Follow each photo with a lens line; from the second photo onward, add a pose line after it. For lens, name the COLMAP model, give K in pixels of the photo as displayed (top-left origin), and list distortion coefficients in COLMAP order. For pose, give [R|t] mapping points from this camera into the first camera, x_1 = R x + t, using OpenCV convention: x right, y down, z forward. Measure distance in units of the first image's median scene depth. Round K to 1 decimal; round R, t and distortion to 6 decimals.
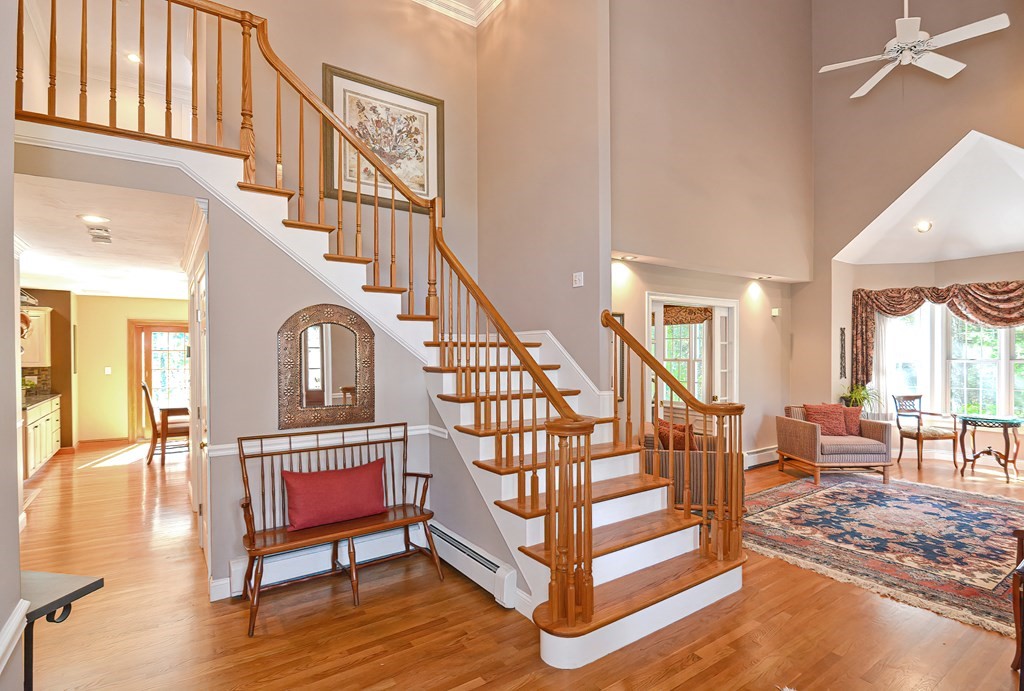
lens RADIAL K [[500.1, 0, 518.8], [0, 500.1, 358.4], [0, 0, 1]] dist [-0.001511, -0.008368]
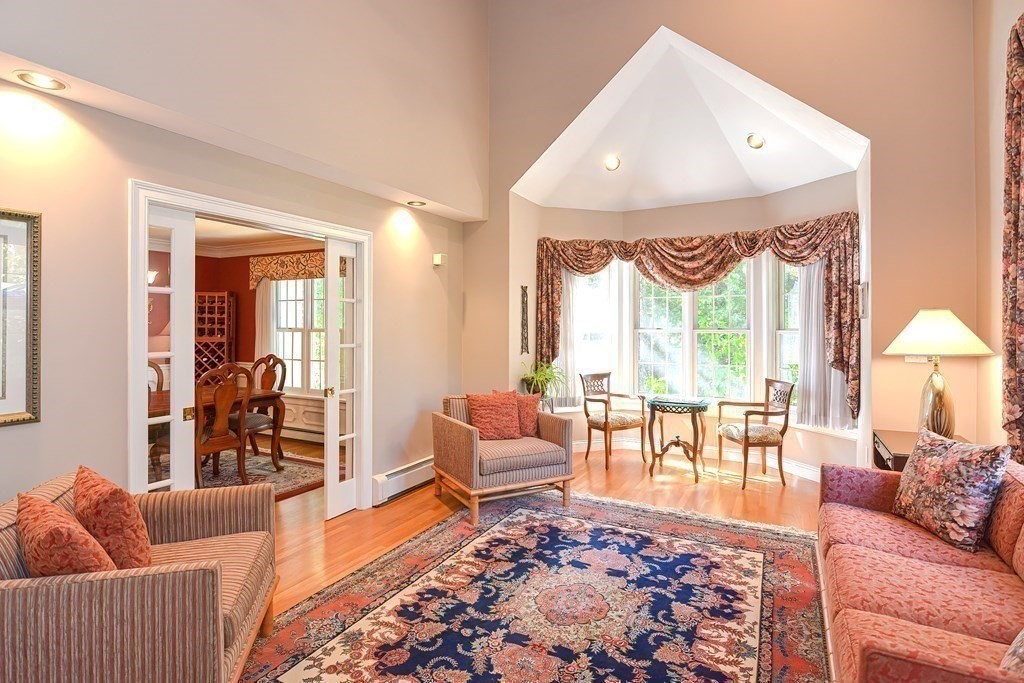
lens RADIAL K [[516.5, 0, 509.6], [0, 516.5, 326.2], [0, 0, 1]] dist [0.000167, -0.012014]
pose [[0.889324, 0.004823, 0.457252, 0.318237], [0.000098, 0.999942, -0.010738, 0.007996], [-0.457277, 0.009595, 0.889273, 0.372127]]
